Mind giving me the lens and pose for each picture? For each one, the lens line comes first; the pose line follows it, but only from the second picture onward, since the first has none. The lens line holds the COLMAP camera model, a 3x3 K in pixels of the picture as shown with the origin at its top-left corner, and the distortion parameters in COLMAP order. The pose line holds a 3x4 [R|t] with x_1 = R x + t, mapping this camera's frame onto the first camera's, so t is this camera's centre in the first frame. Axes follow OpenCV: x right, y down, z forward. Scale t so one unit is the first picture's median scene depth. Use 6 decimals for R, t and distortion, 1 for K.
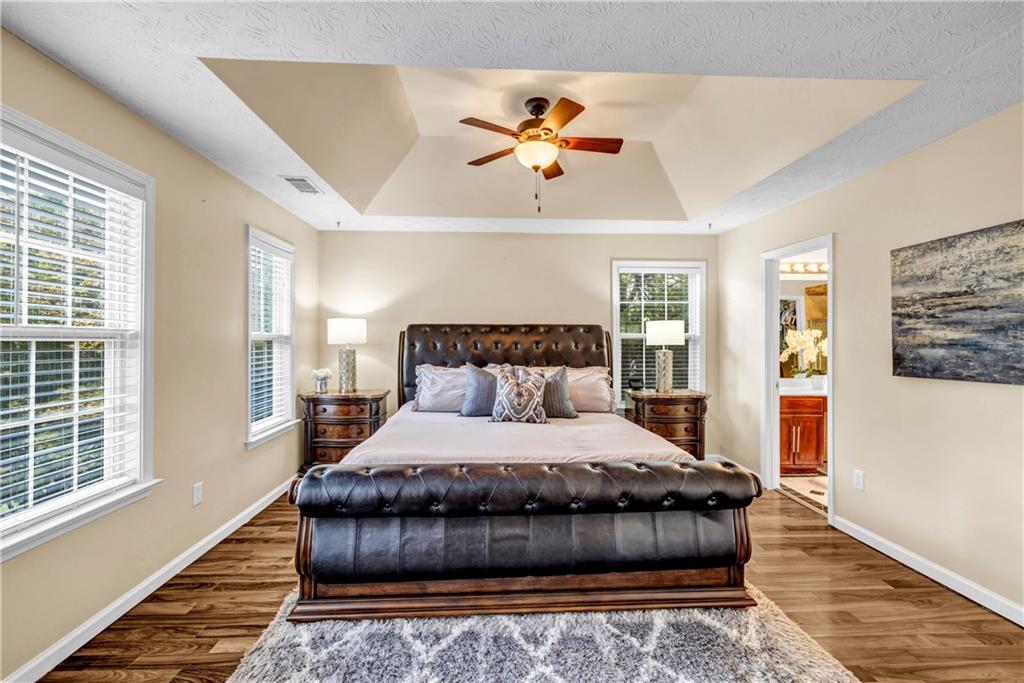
lens RADIAL K [[465.0, 0, 512.0], [0, 465.0, 341.5], [0, 0, 1]] dist [-0.000444, -0.000321]
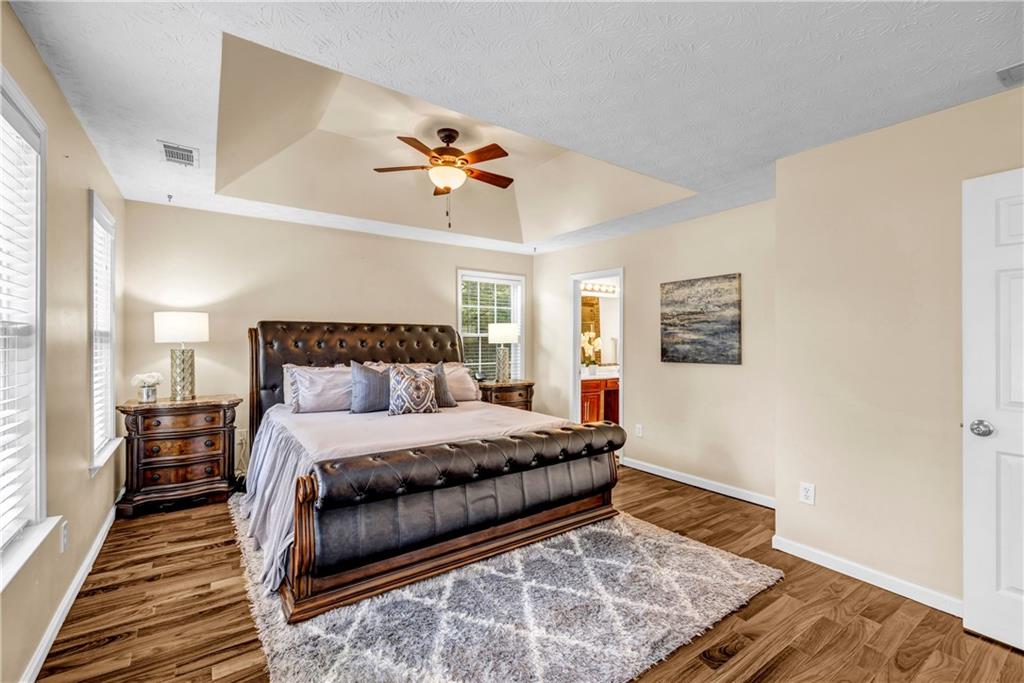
lens RADIAL K [[451.5, 0, 549.6], [0, 451.5, 342.1], [0, 0, 1]] dist [-0.001039, -0.000101]
pose [[0.823138, -0.000333, 0.567841, -0.373148], [-0.001603, 0.999994, 0.002910, 0.001708], [-0.567839, -0.003305, 0.823133, -0.062706]]
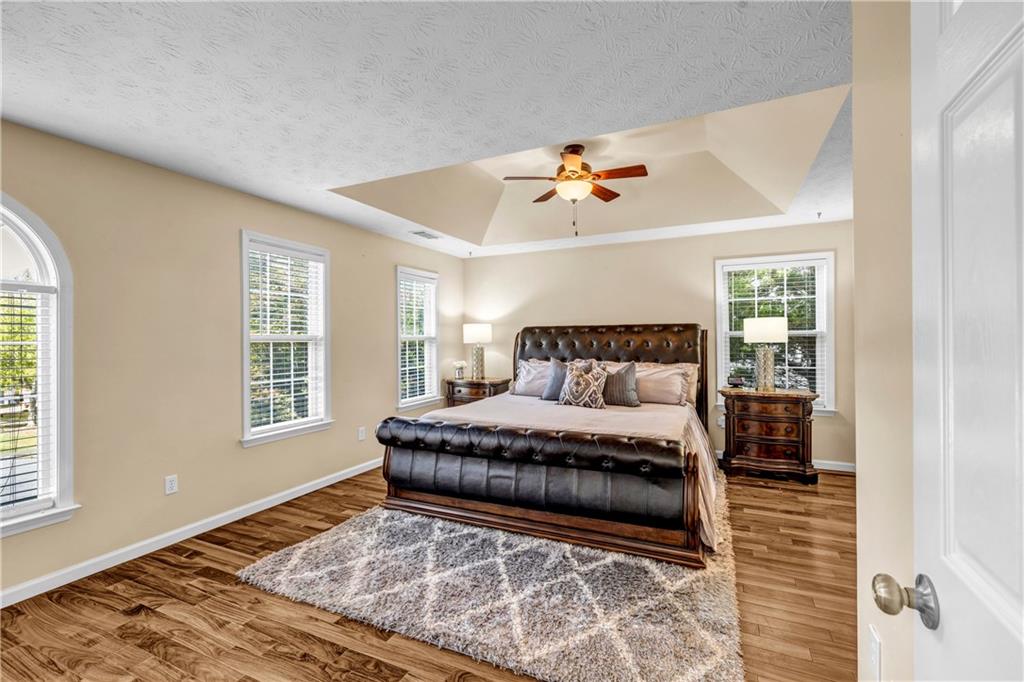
lens RADIAL K [[465.0, 0, 512.0], [0, 465.0, 341.0], [0, 0, 1]] dist [-0.000444, -0.000321]
pose [[0.885540, -0.006104, -0.464523, 0.481616], [0.007358, 0.999973, 0.000886, -0.000286], [0.464505, -0.004202, 0.885560, -0.181284]]
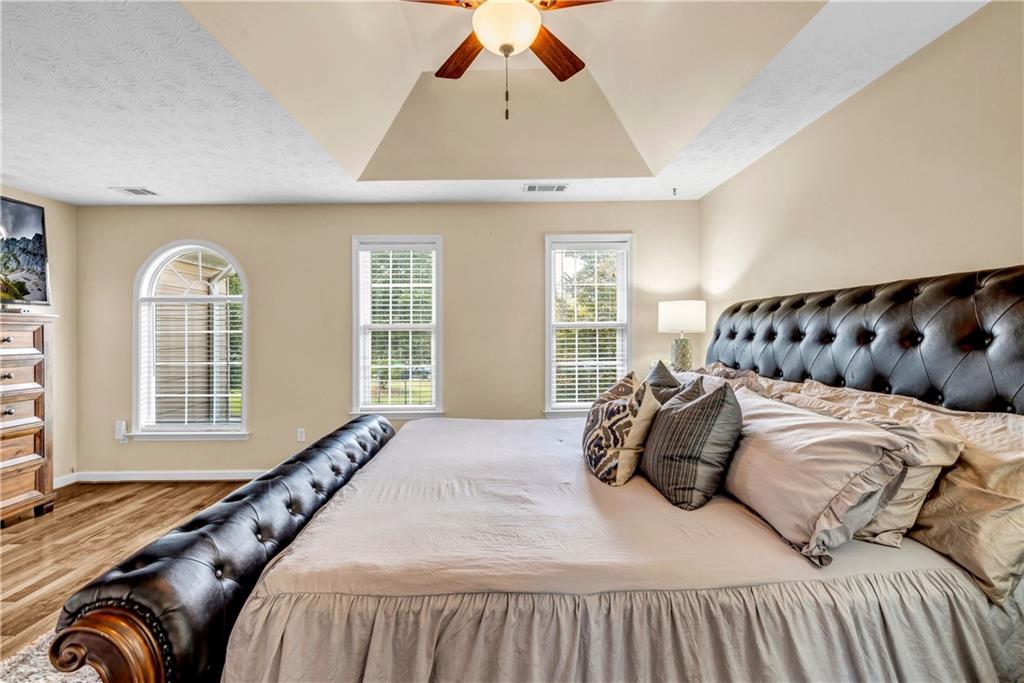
lens RADIAL K [[465.0, 0, 512.0], [0, 465.0, 341.5], [0, 0, 1]] dist [-0.000444, -0.000321]
pose [[-0.063606, 0.014384, -0.997871, 0.672232], [0.005608, 0.999885, 0.014056, 0.012480], [0.997959, -0.004702, -0.063679, 0.994082]]
